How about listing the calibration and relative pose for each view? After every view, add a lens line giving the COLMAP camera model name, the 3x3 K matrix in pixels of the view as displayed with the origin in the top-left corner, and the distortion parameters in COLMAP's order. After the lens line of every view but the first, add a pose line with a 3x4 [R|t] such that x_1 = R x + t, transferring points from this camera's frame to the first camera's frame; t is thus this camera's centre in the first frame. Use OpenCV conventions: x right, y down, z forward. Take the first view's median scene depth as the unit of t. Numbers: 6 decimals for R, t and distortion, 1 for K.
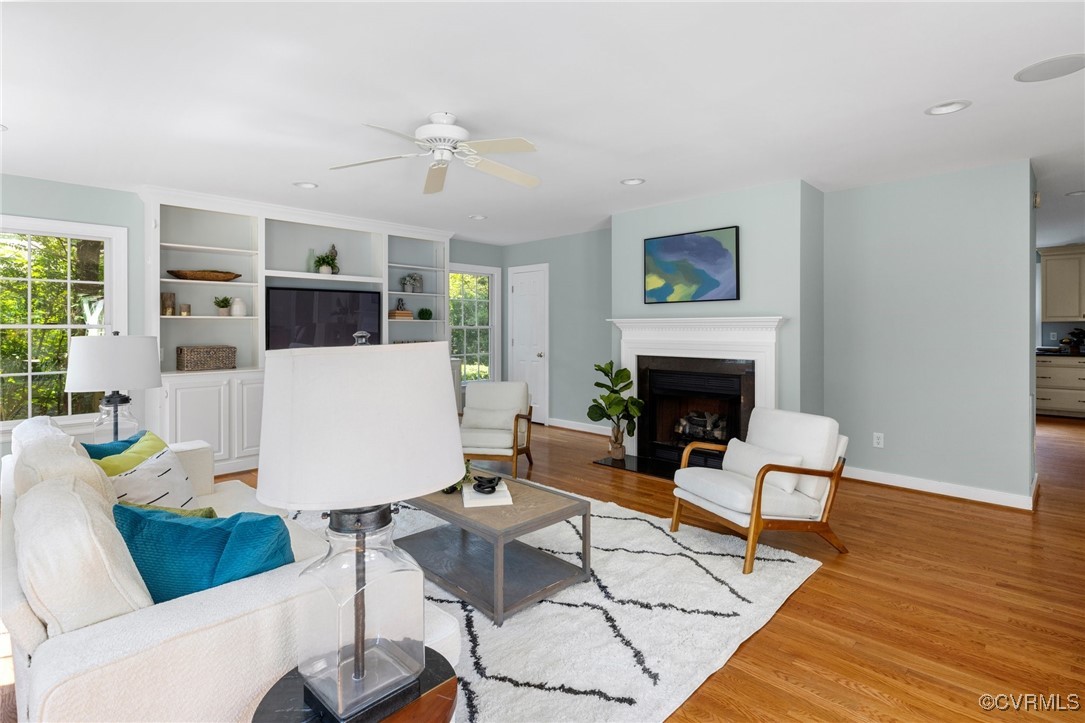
lens RADIAL K [[529.7, 0, 542.5], [0, 529.7, 330.0], [0, 0, 1]] dist [0.000199, 0.000337]
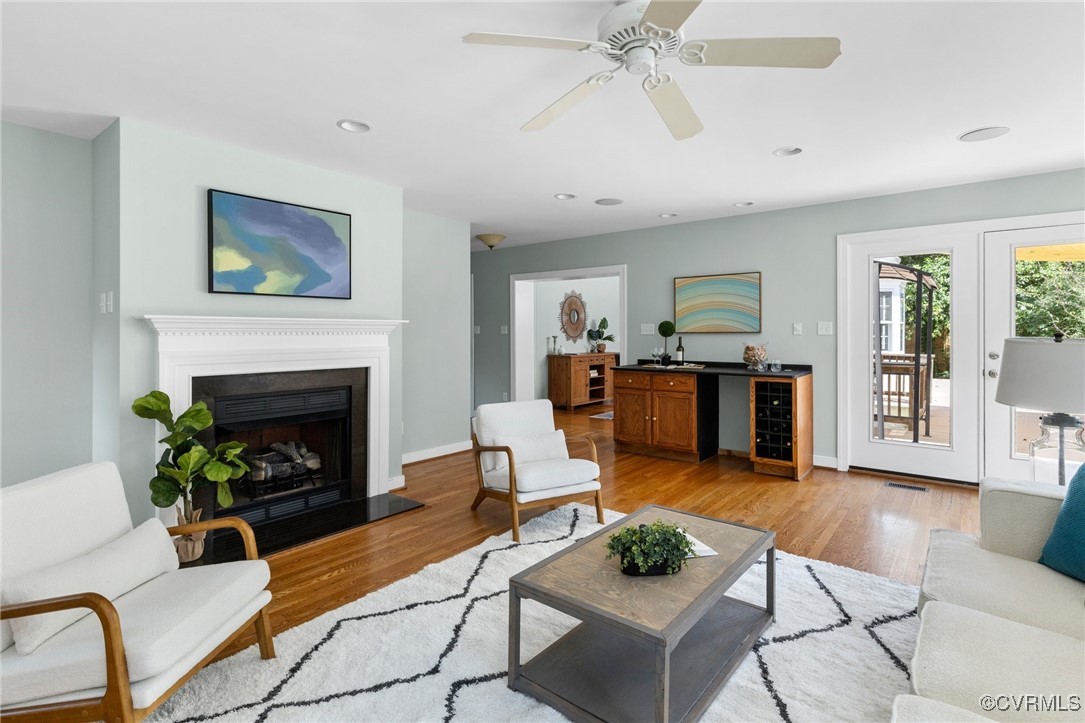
lens RADIAL K [[529.7, 0, 542.5], [0, 529.7, 330.0], [0, 0, 1]] dist [0.000199, 0.000337]
pose [[-0.098581, 0.002702, 0.995125, -0.479929], [0.002021, 0.999995, -0.002515, -0.003313], [-0.995127, 0.001764, -0.098586, 0.697444]]
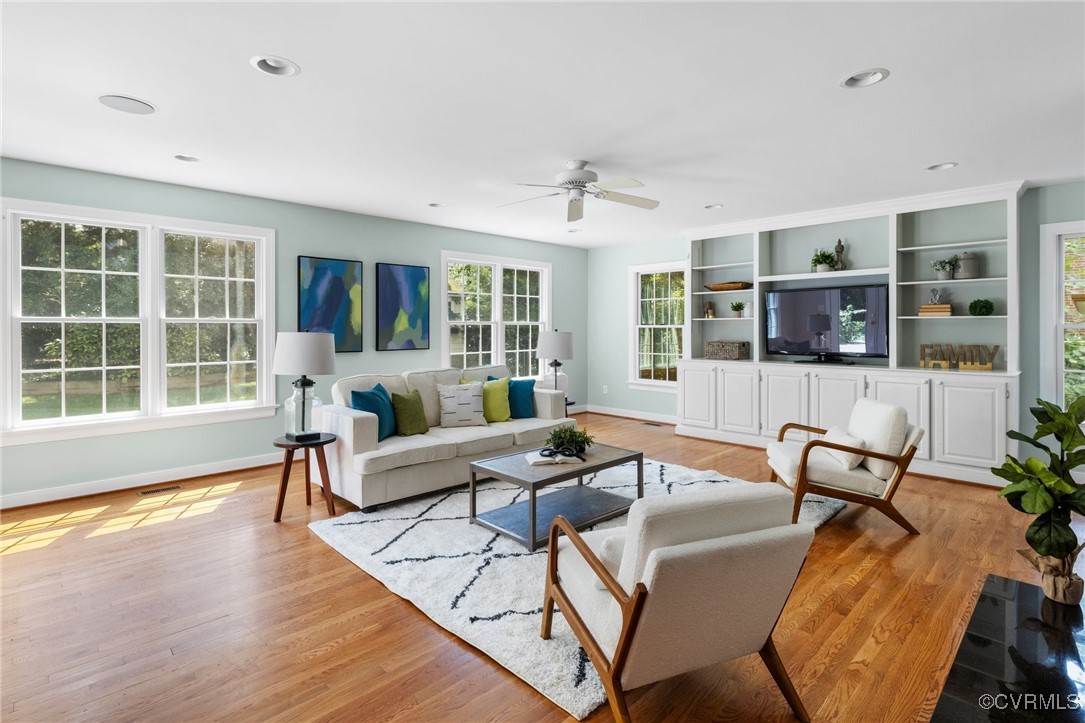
lens RADIAL K [[529.7, 0, 542.5], [0, 529.7, 330.0], [0, 0, 1]] dist [0.000199, 0.000337]
pose [[-0.016043, 0.004508, -0.999861, 0.647981], [-0.001848, 0.999988, 0.004538, -0.002134], [0.999870, 0.001921, -0.016034, 0.555906]]
